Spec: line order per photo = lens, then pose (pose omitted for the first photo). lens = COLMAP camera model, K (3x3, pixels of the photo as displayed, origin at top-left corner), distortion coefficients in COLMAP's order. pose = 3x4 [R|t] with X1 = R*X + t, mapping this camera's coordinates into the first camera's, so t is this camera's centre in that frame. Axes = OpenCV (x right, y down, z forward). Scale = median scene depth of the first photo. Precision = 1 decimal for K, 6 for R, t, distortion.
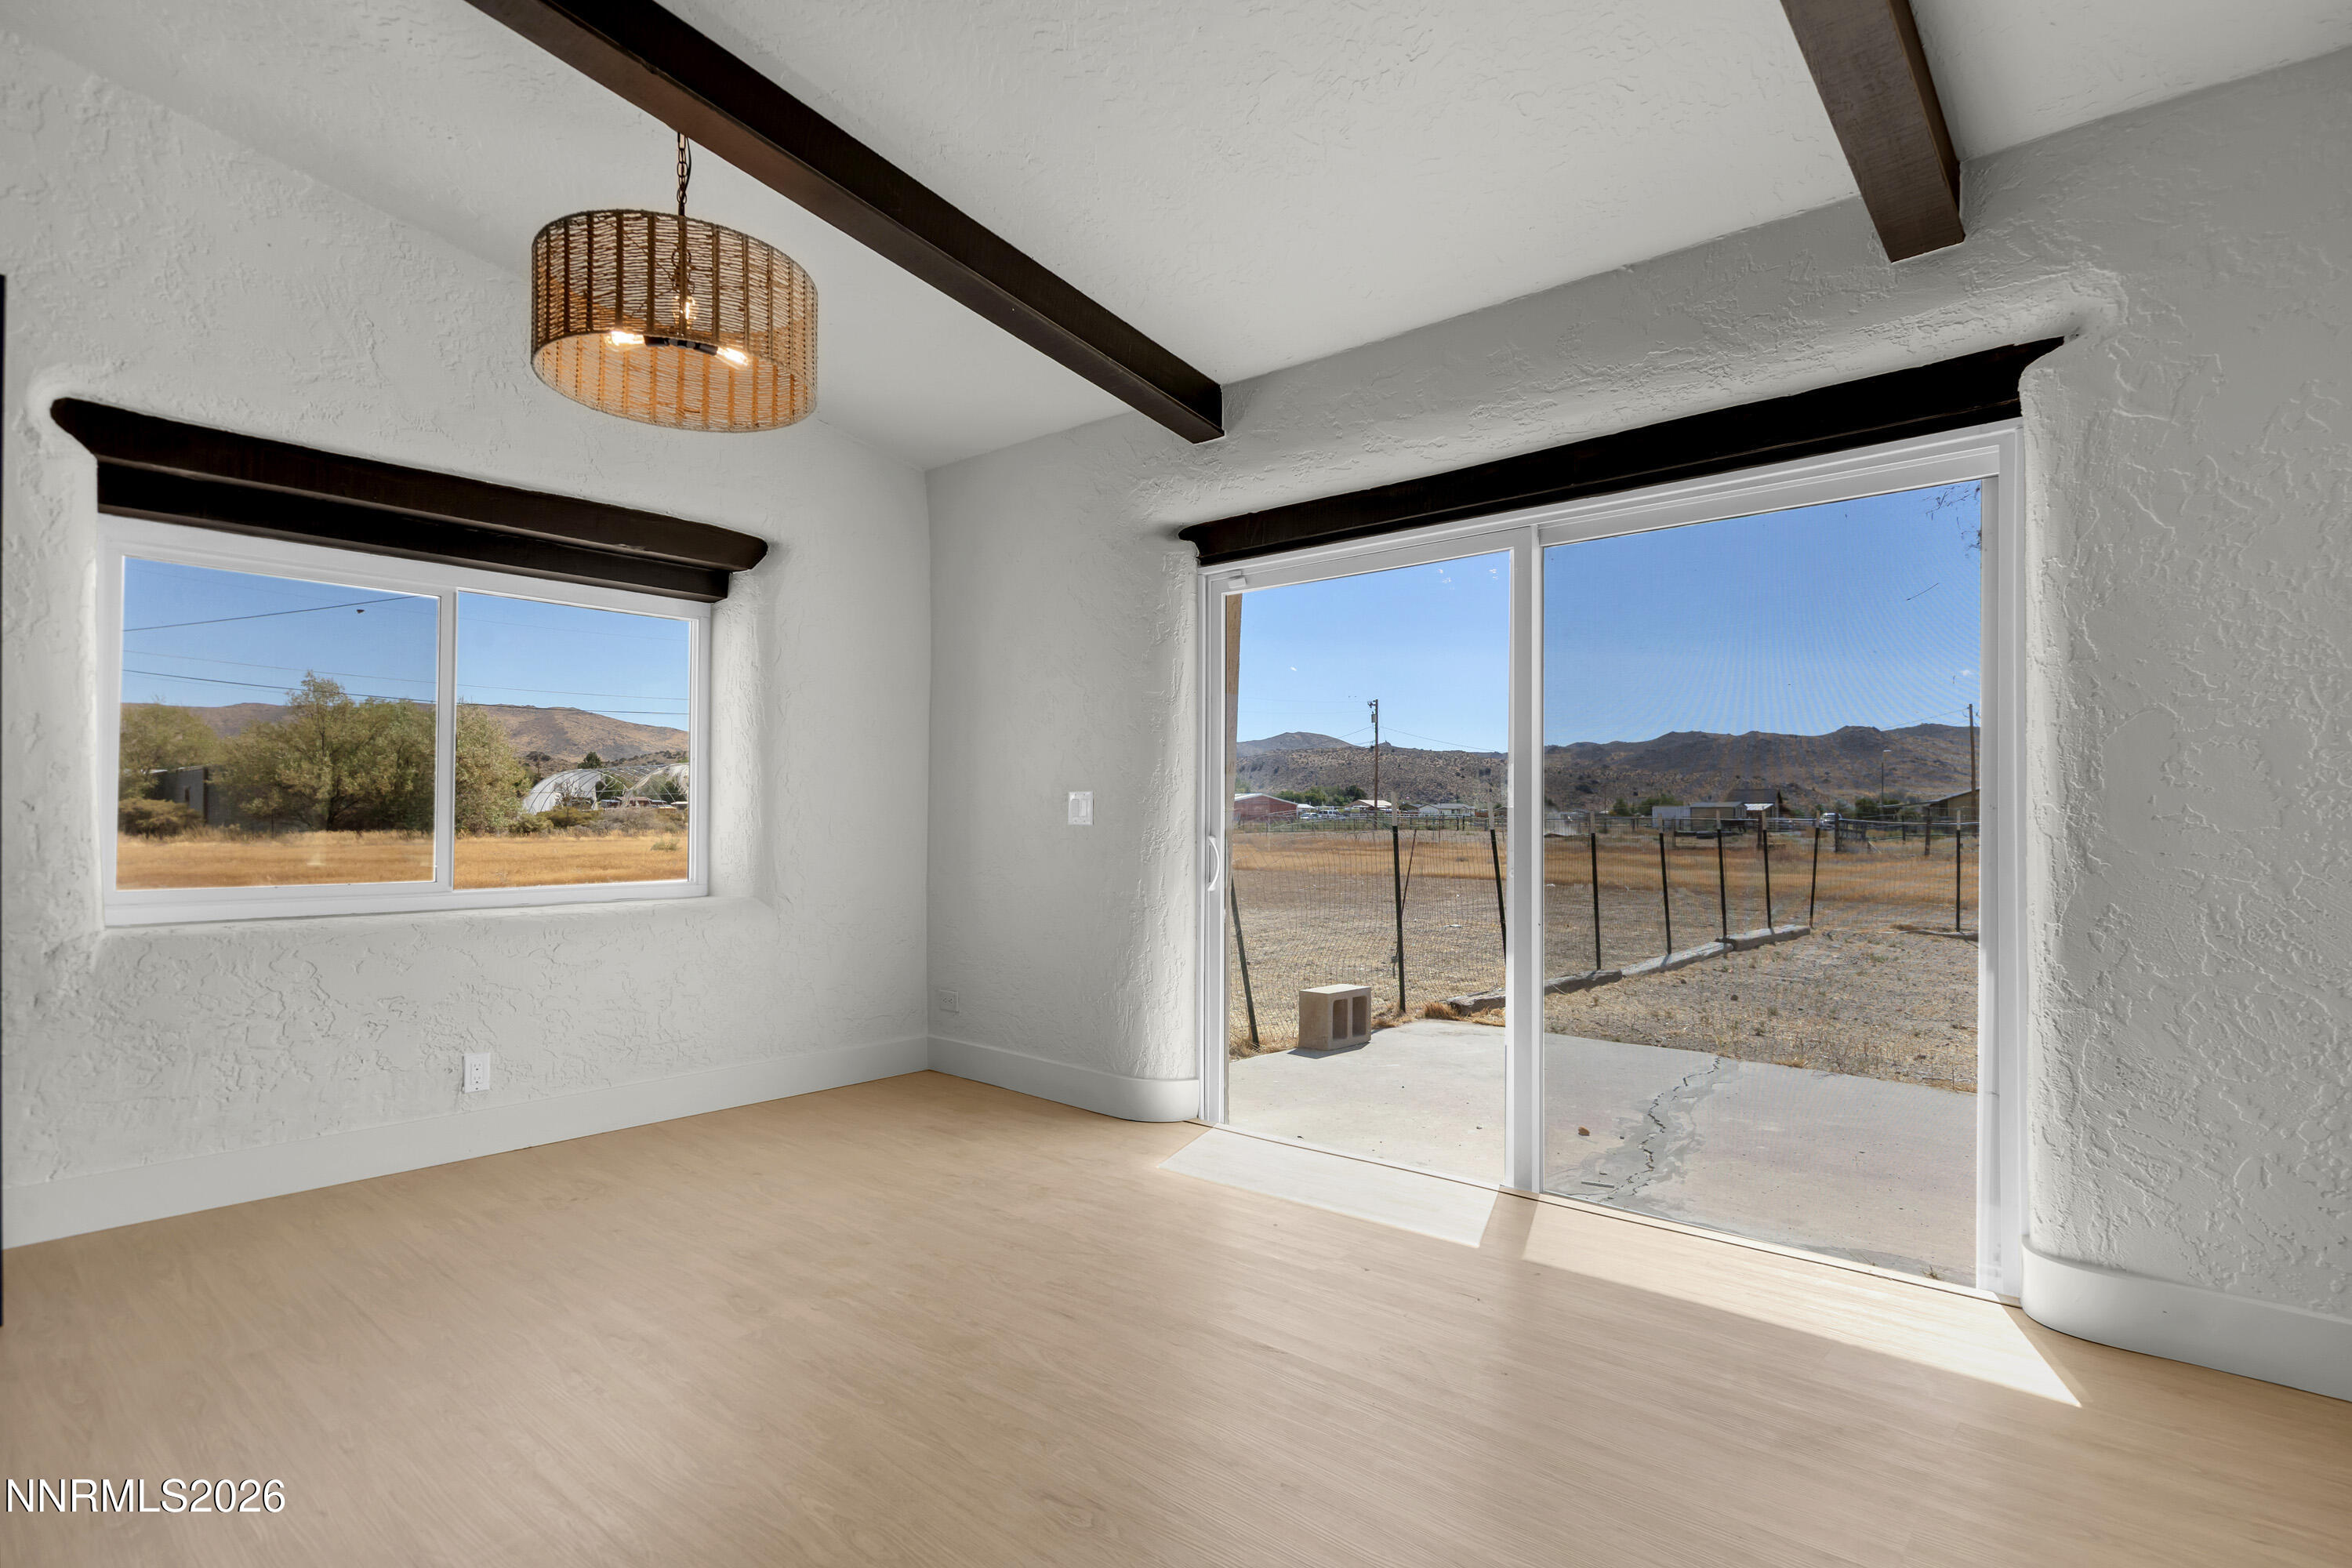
lens RADIAL K [[1174.5, 0, 1175.2], [0, 1174.5, 795.9], [0, 0, 1]] dist [0.000783, 0.000052]
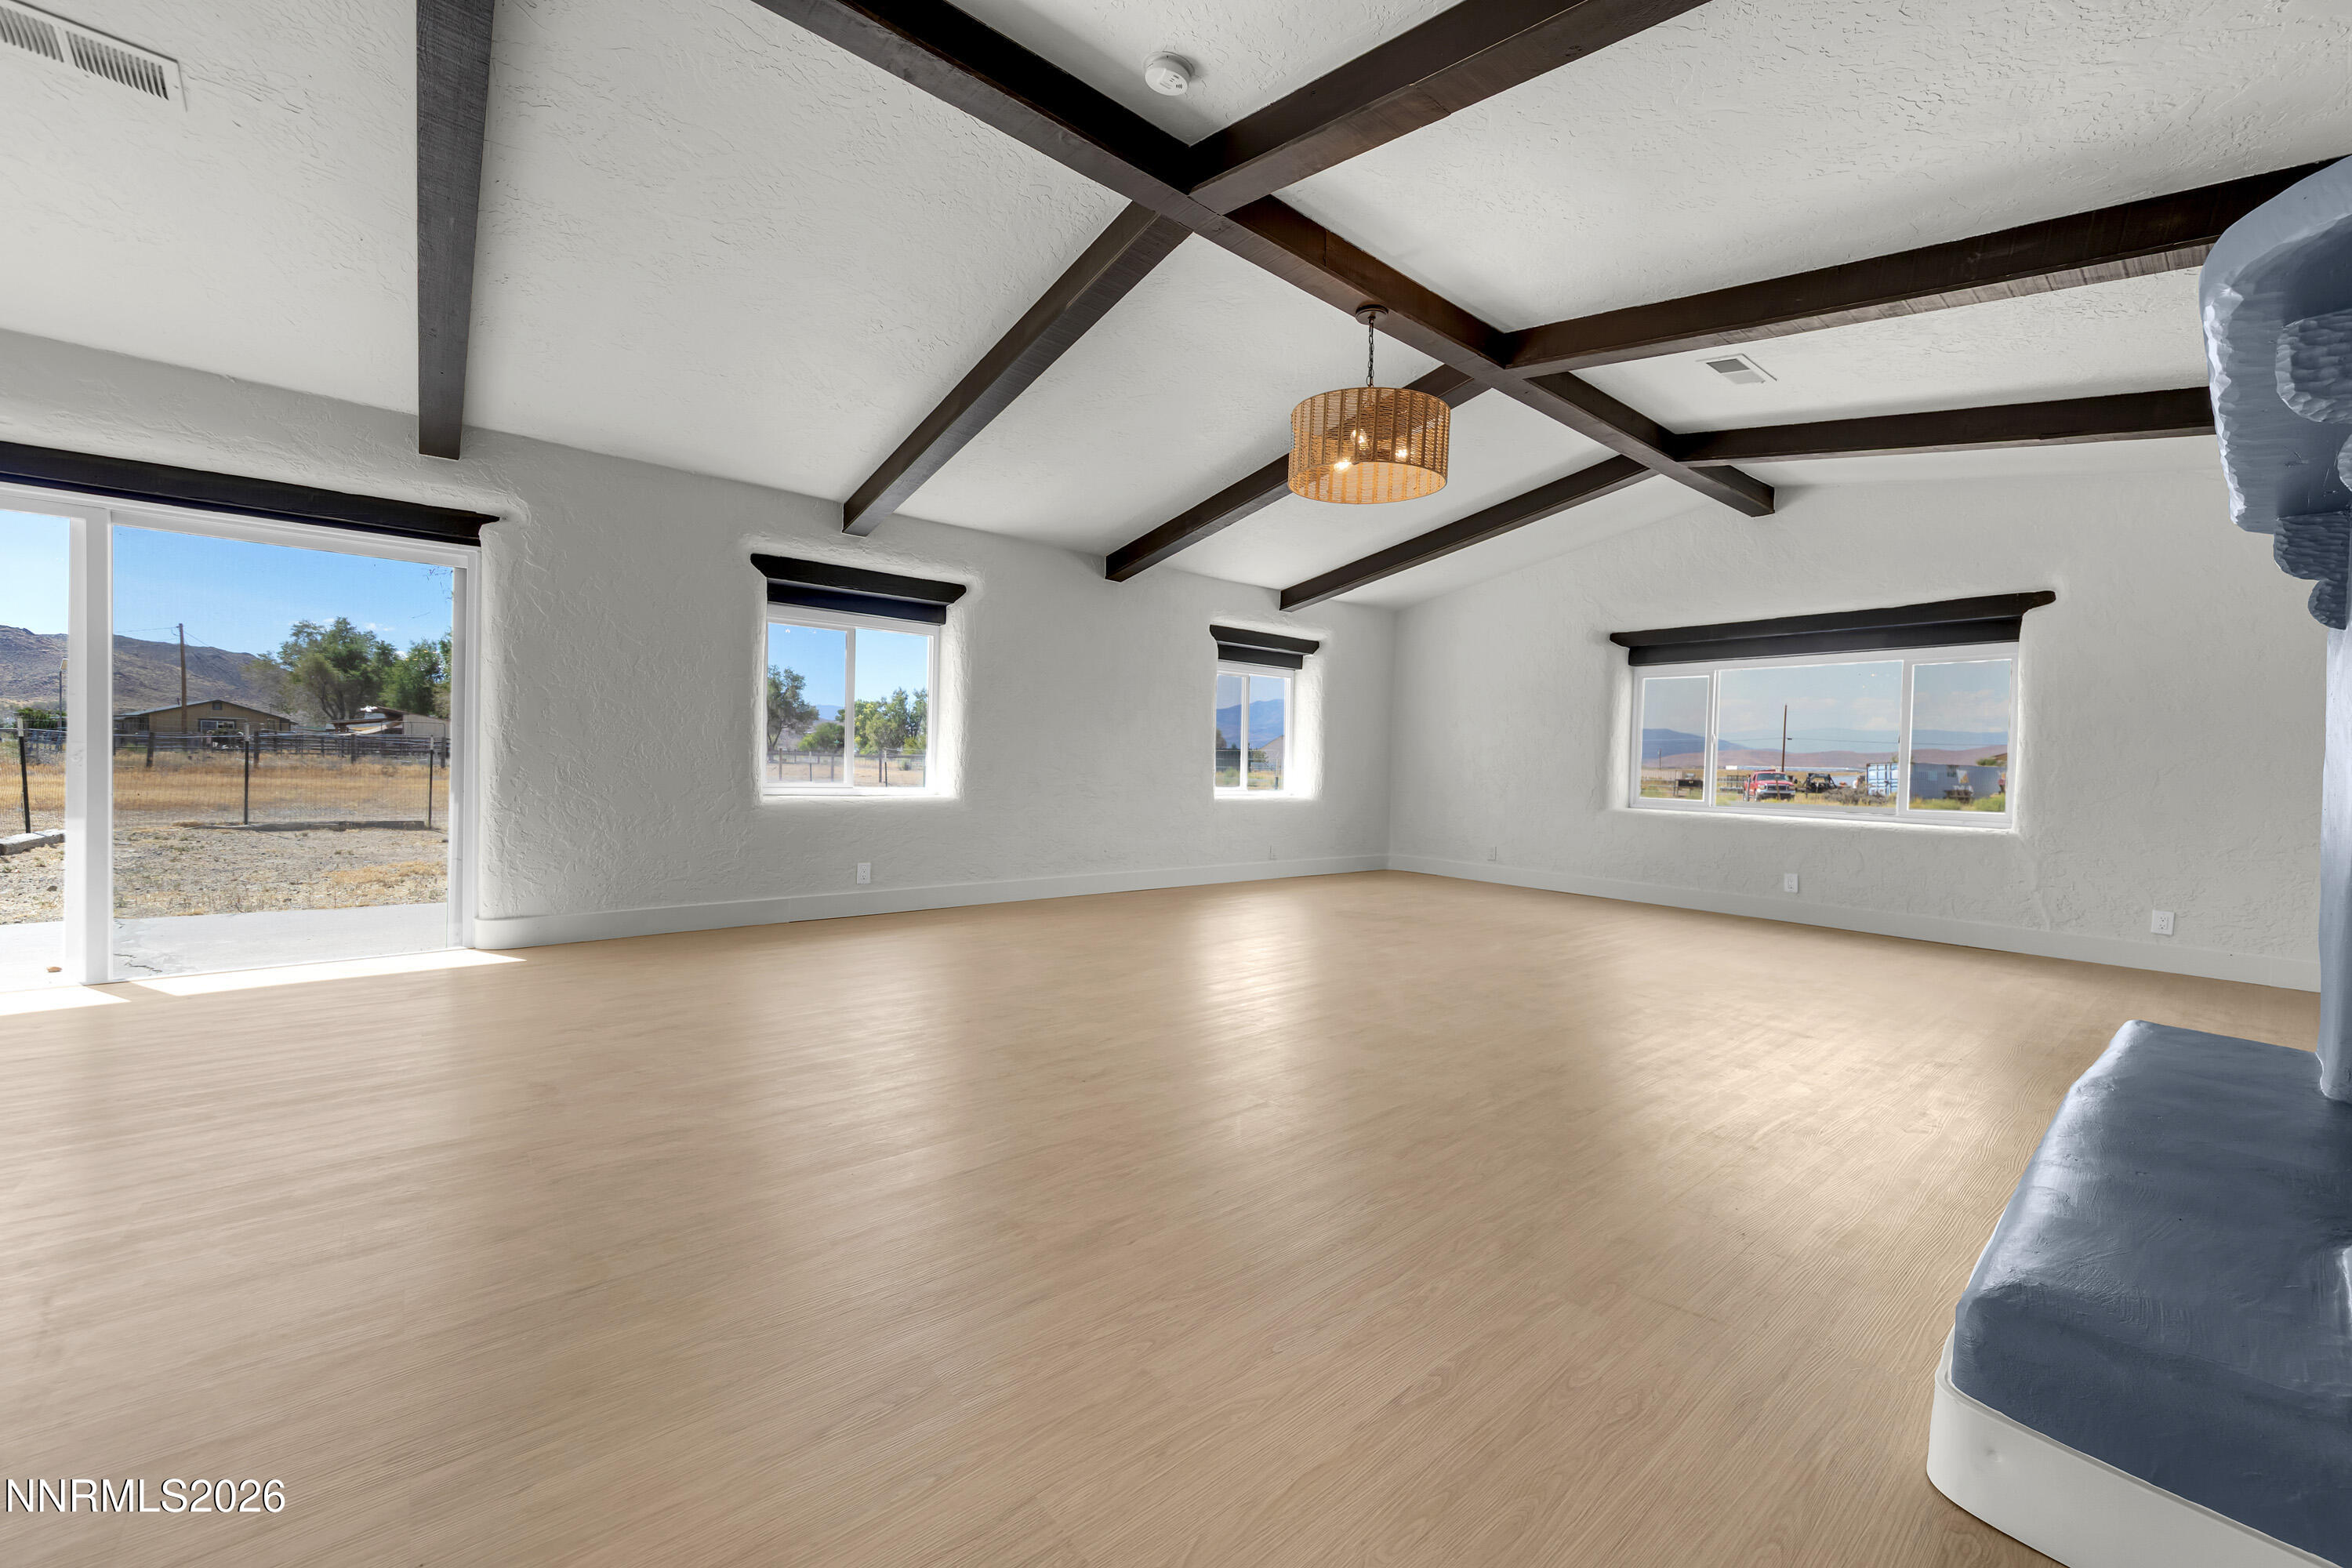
lens RADIAL K [[920.3, 0, 1232.6], [0, 920.3, 790.1], [0, 0, 1]] dist [0.000180, -0.000207]
pose [[0.113443, -0.029744, 0.993099, -0.421263], [-0.043828, 0.998429, 0.034910, 0.004650], [-0.992577, -0.047486, 0.111961, -0.305524]]
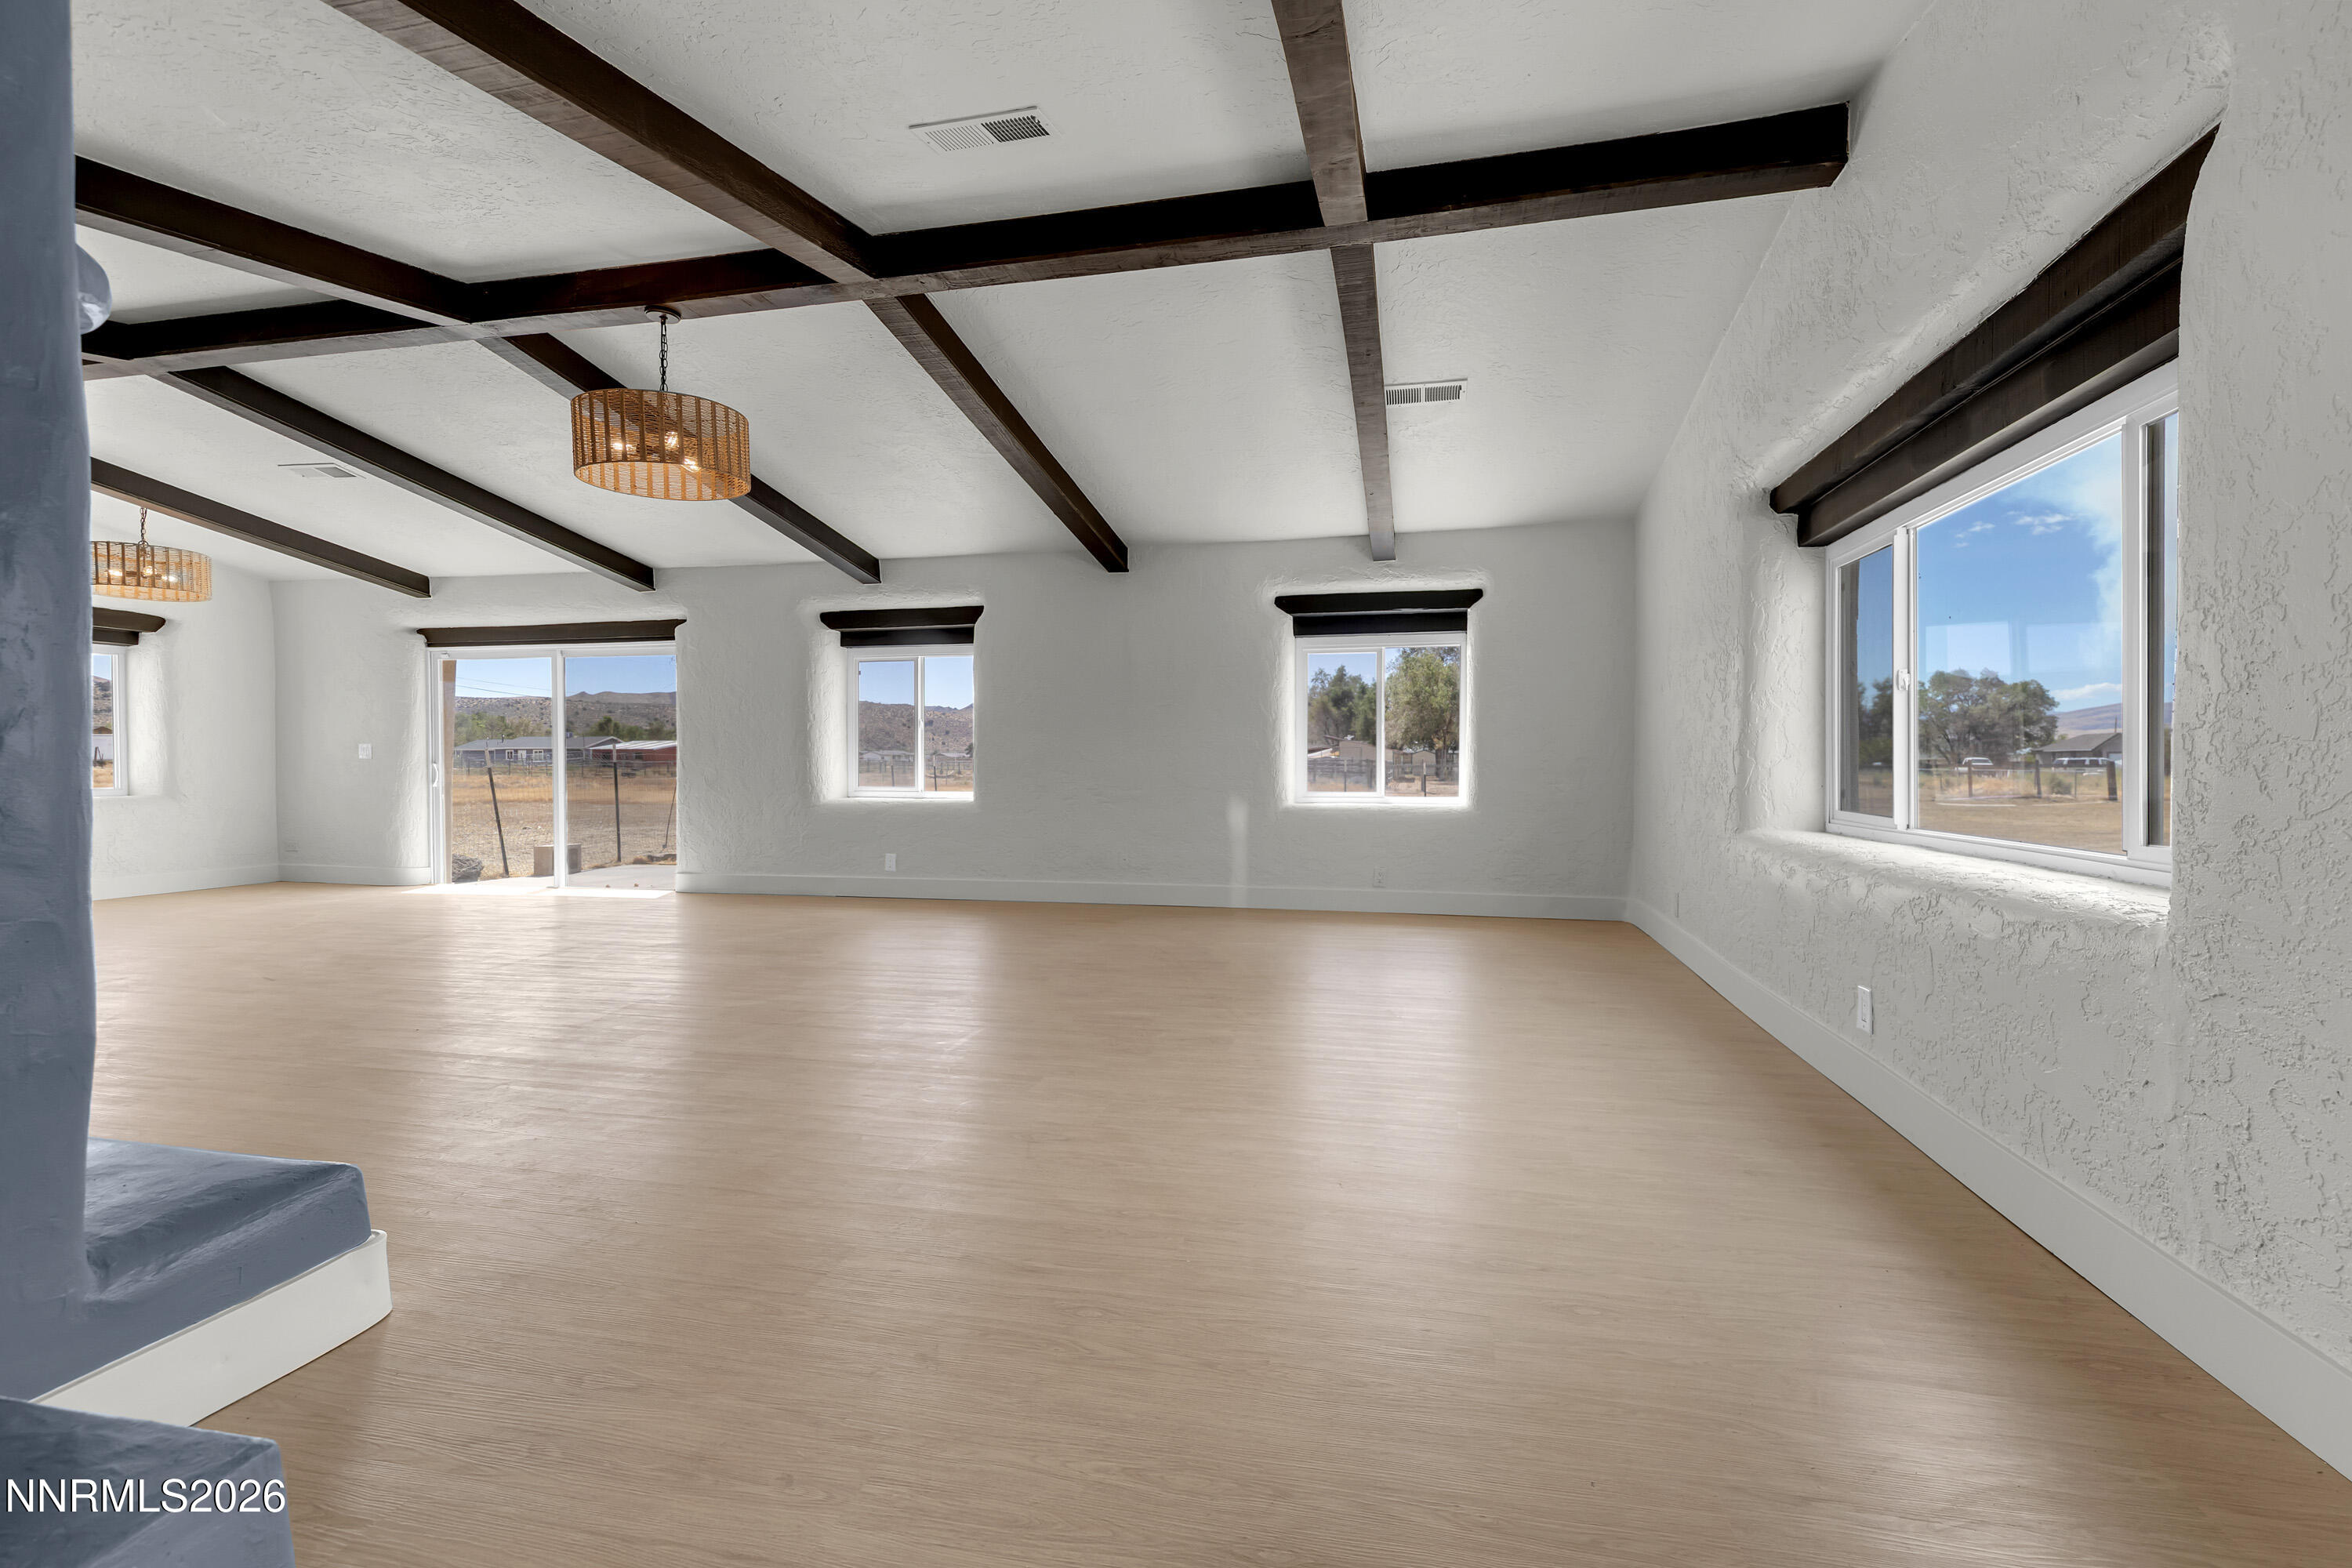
lens RADIAL K [[1042.3, 0, 1227.1], [0, 1042.3, 782.4], [0, 0, 1]] dist [0.002109, 0.000594]
pose [[0.868012, -0.012822, 0.496378, 0.294862], [-0.005416, 0.999363, 0.035284, -0.007873], [-0.496514, -0.033316, 0.867389, -1.271673]]
